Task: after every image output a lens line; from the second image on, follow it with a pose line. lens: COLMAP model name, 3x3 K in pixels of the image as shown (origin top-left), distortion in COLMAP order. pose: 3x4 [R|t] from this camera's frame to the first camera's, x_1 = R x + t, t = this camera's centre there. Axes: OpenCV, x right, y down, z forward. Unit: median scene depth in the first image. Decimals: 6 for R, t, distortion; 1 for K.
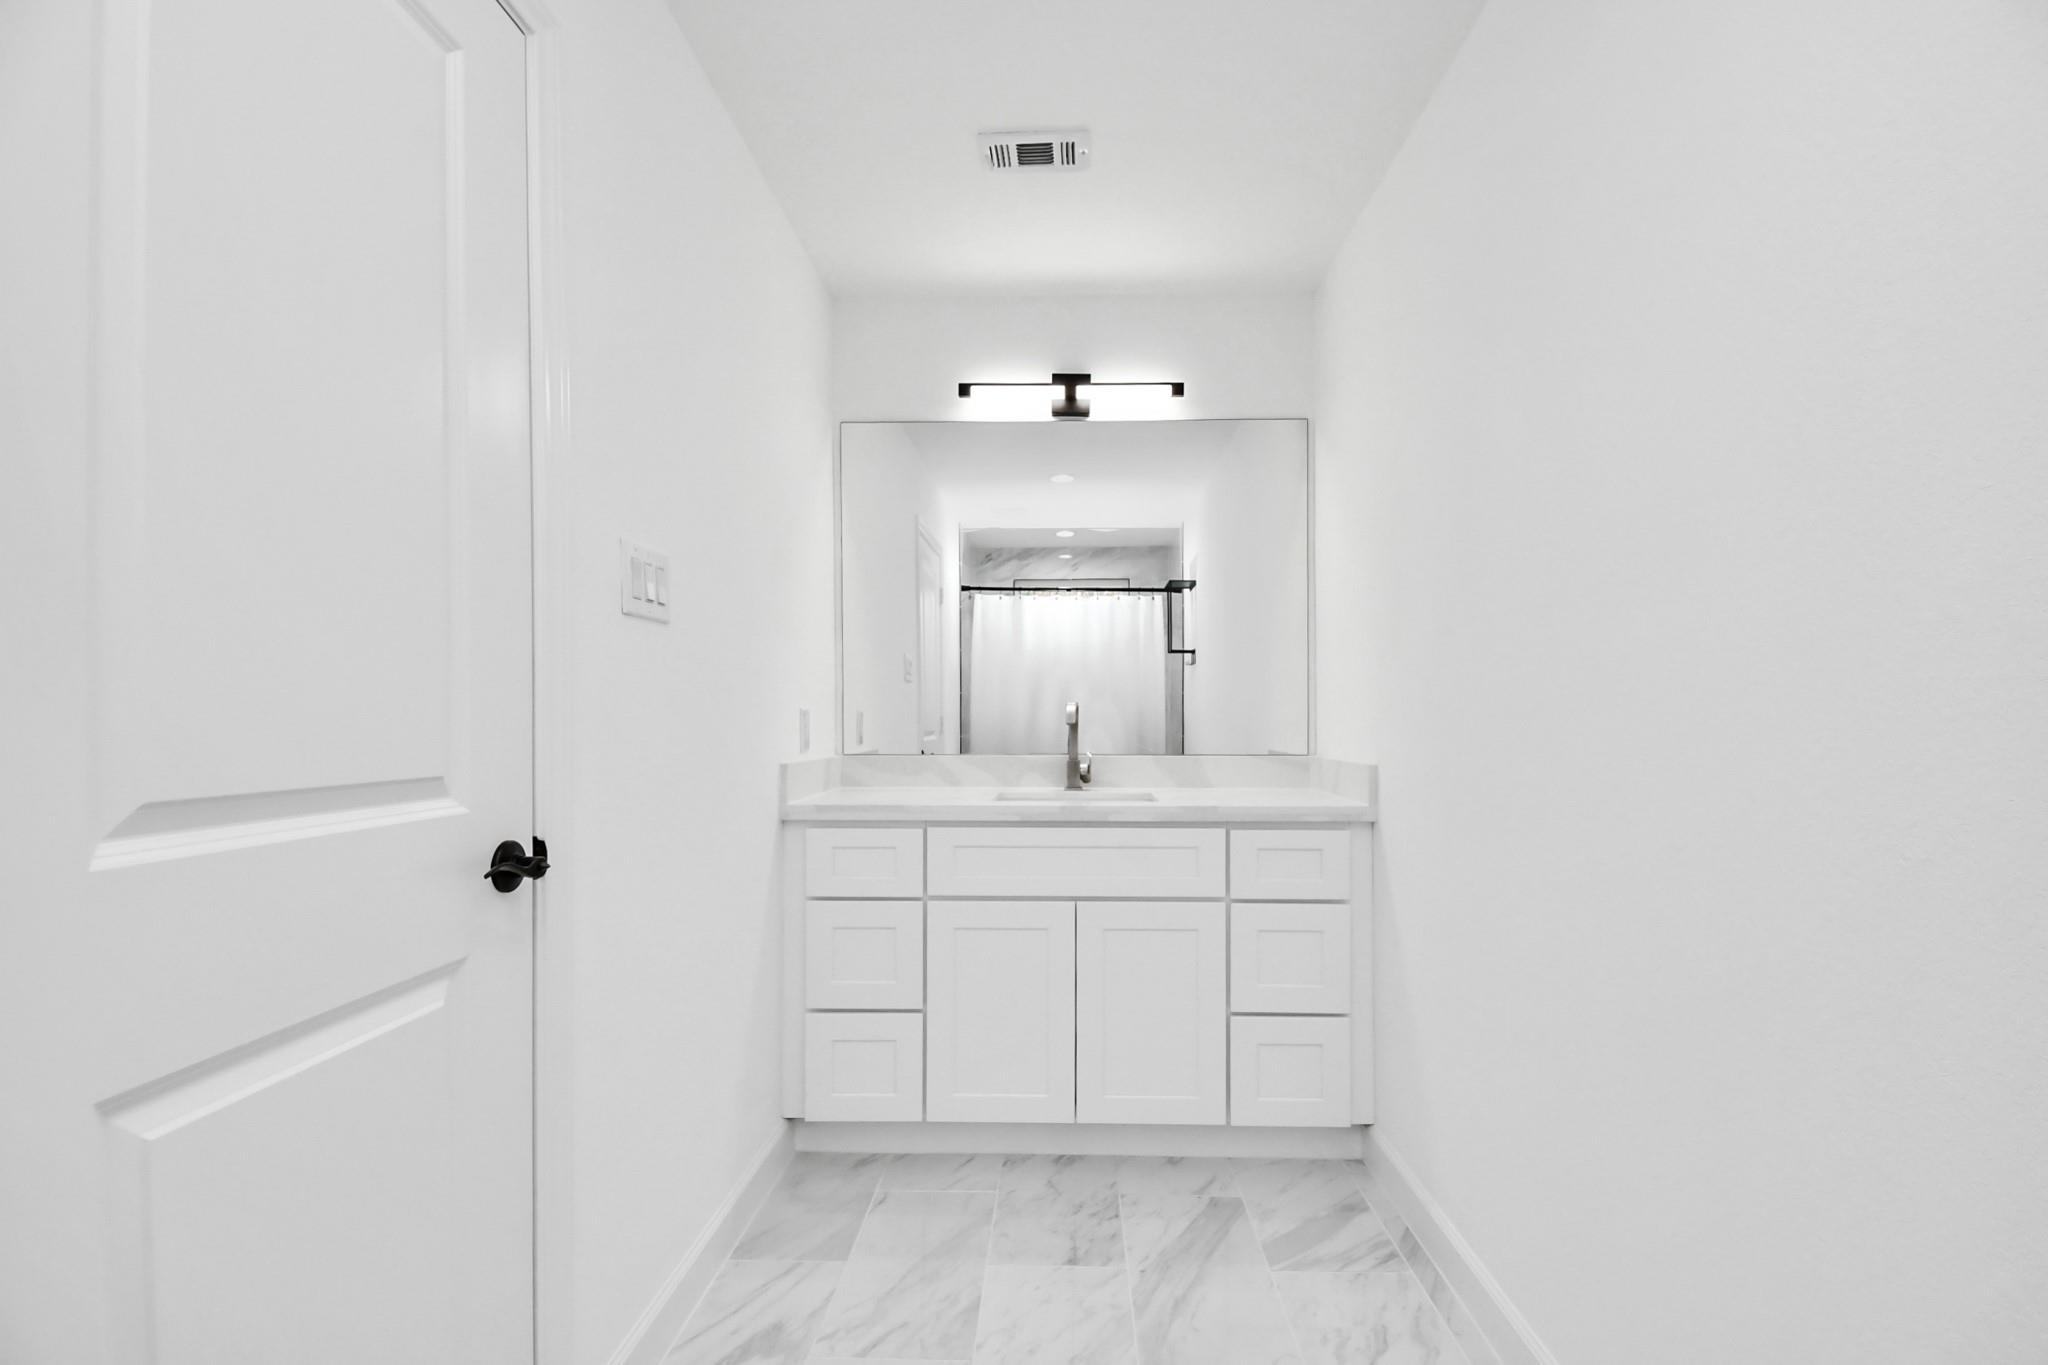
lens RADIAL K [[951.2, 0, 1018.3], [0, 951.2, 723.0], [0, 0, 1]] dist [0.000877, -0.000309]
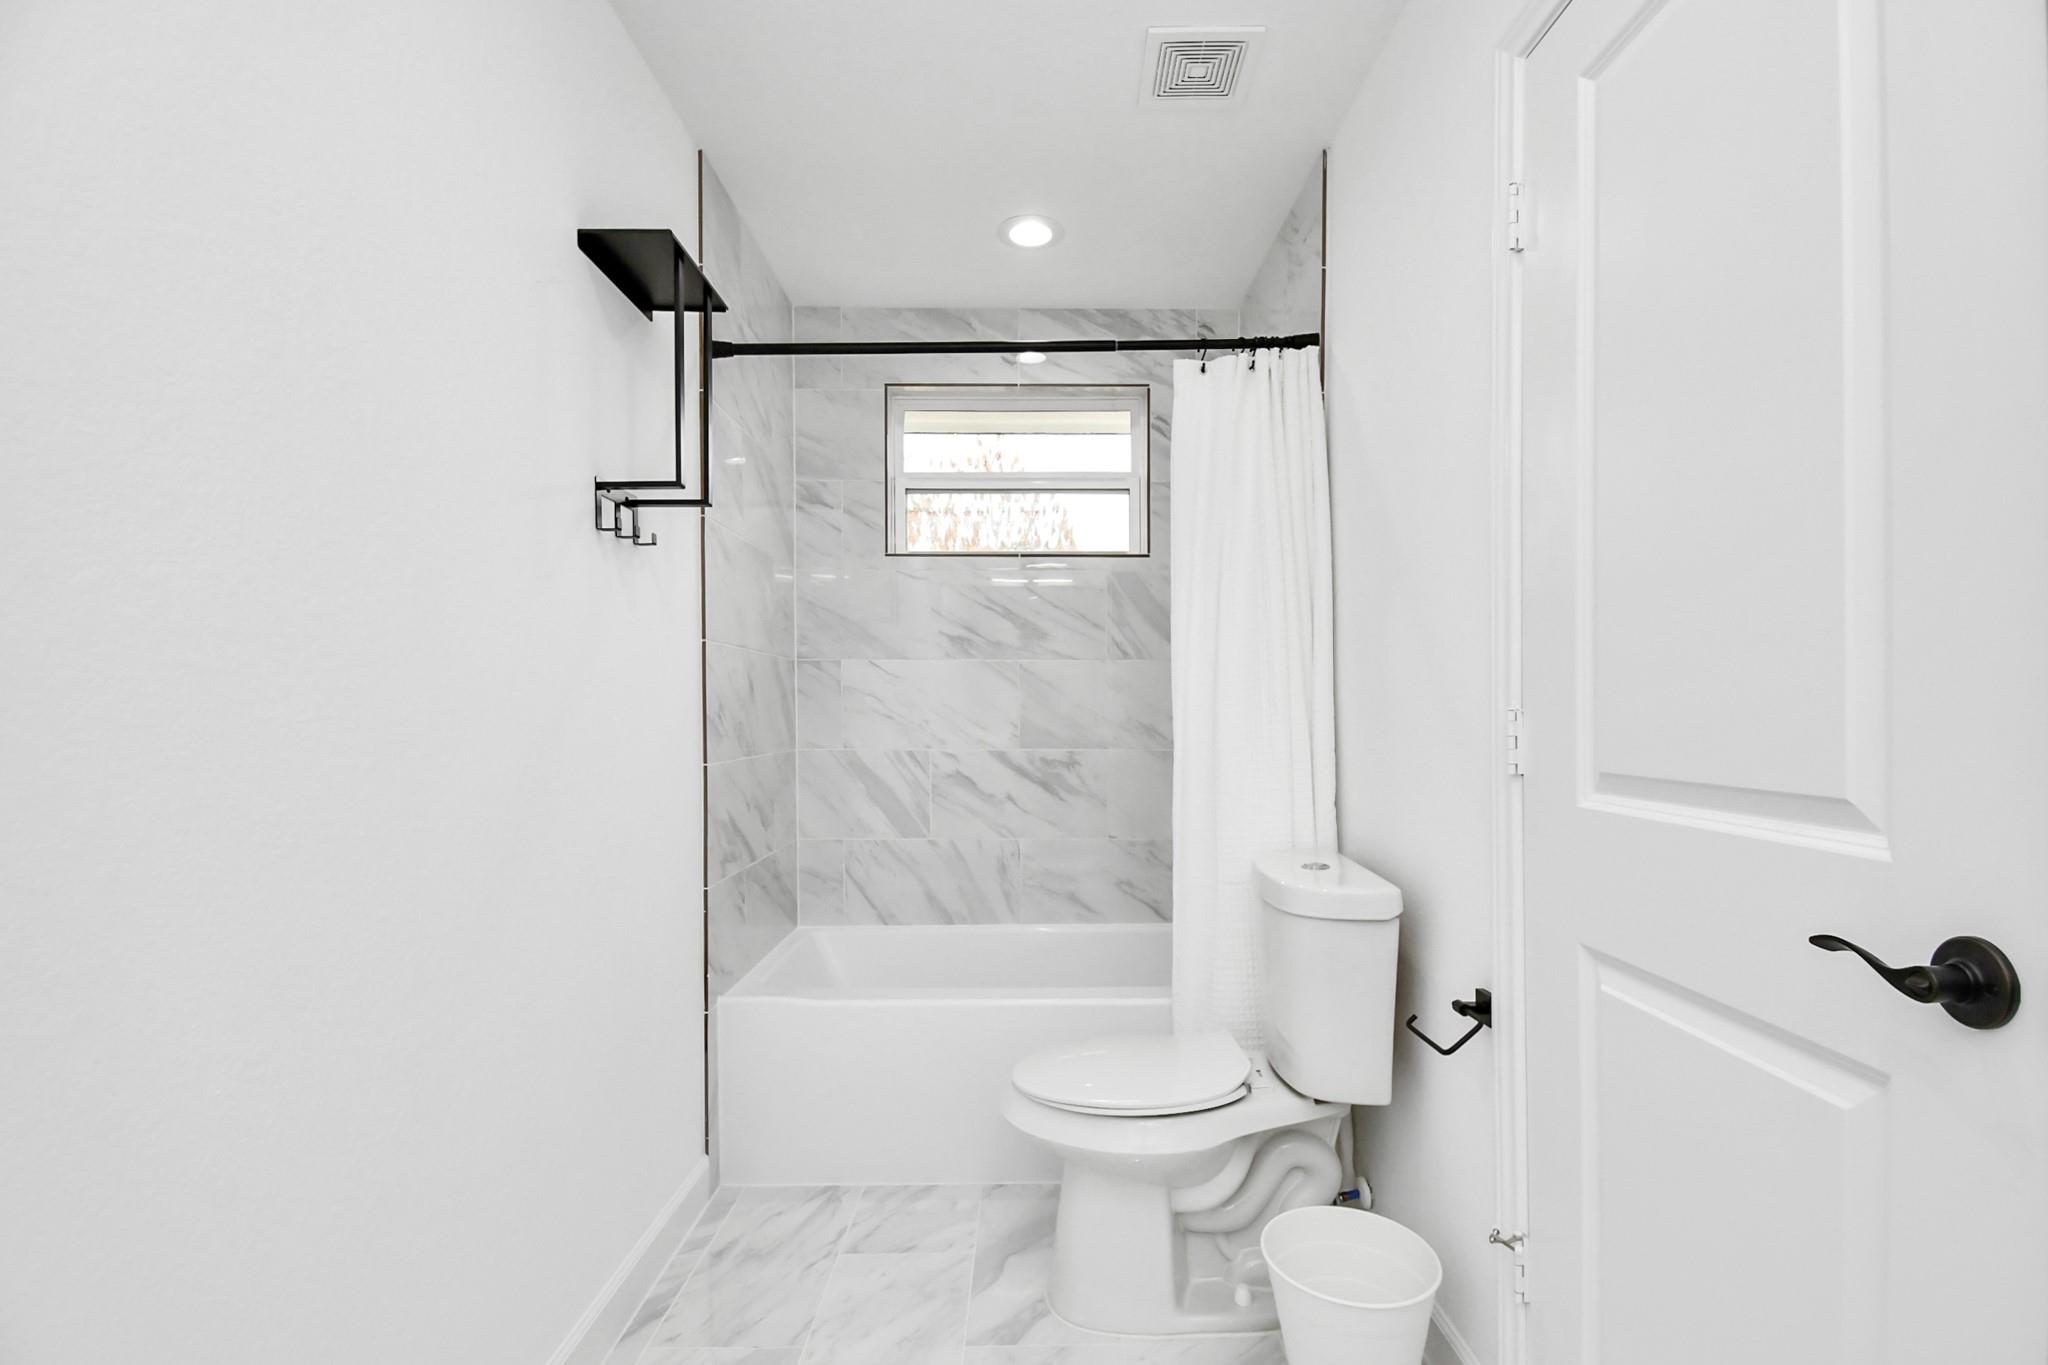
lens RADIAL K [[951.2, 0, 1018.3], [0, 951.2, 723.0], [0, 0, 1]] dist [0.000877, -0.000309]
pose [[-0.999171, 0.001384, -0.040686, 0.080490], [0.000647, 0.999836, 0.018116, -0.020552], [0.040704, 0.018075, -0.999008, 2.028964]]
